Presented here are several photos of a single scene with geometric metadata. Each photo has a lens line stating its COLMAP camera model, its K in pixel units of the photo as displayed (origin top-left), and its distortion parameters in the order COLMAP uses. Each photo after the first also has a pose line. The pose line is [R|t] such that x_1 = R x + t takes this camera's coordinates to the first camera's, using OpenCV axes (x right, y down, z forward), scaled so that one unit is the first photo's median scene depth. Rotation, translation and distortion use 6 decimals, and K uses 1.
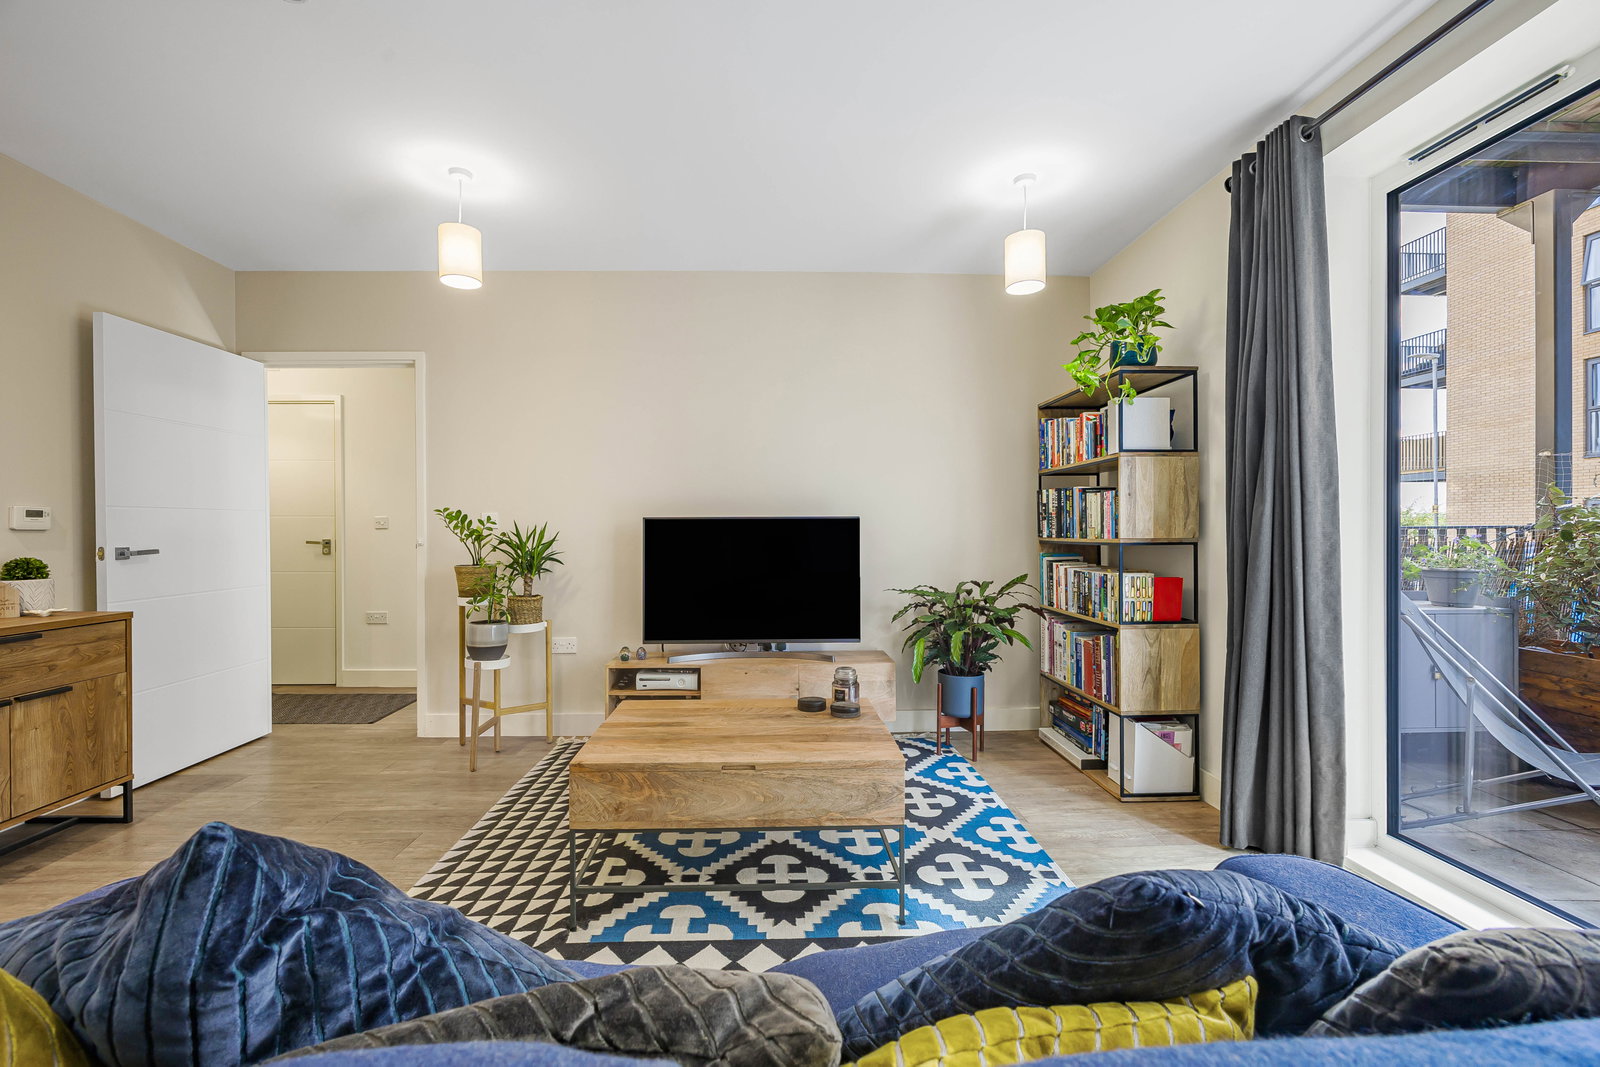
lens RADIAL K [[644.0, 0, 780.3], [0, 644.0, 532.2], [0, 0, 1]] dist [-0.012988, 0.000161]
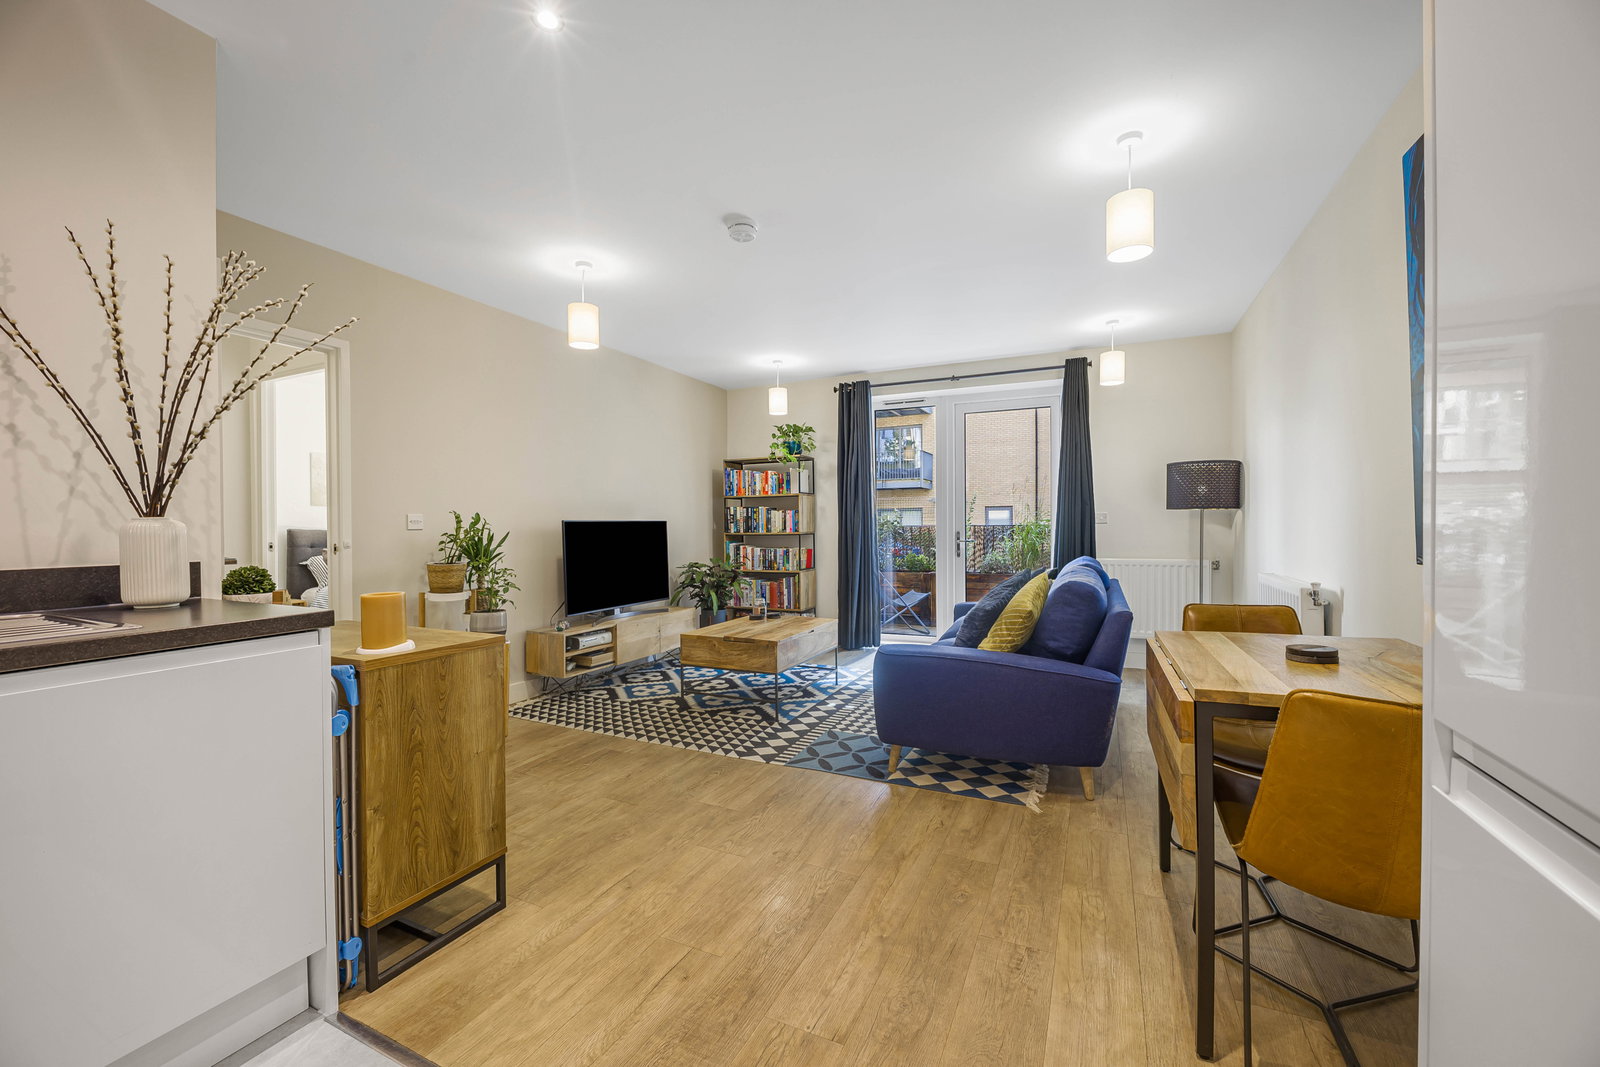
lens RADIAL K [[644.0, 0, 780.3], [0, 644.0, 532.2], [0, 0, 1]] dist [-0.012988, 0.000161]
pose [[0.467782, -0.007663, 0.883811, -1.534384], [0.008838, 0.999953, 0.003993, 0.000025], [-0.883800, 0.005944, 0.467827, 0.011079]]
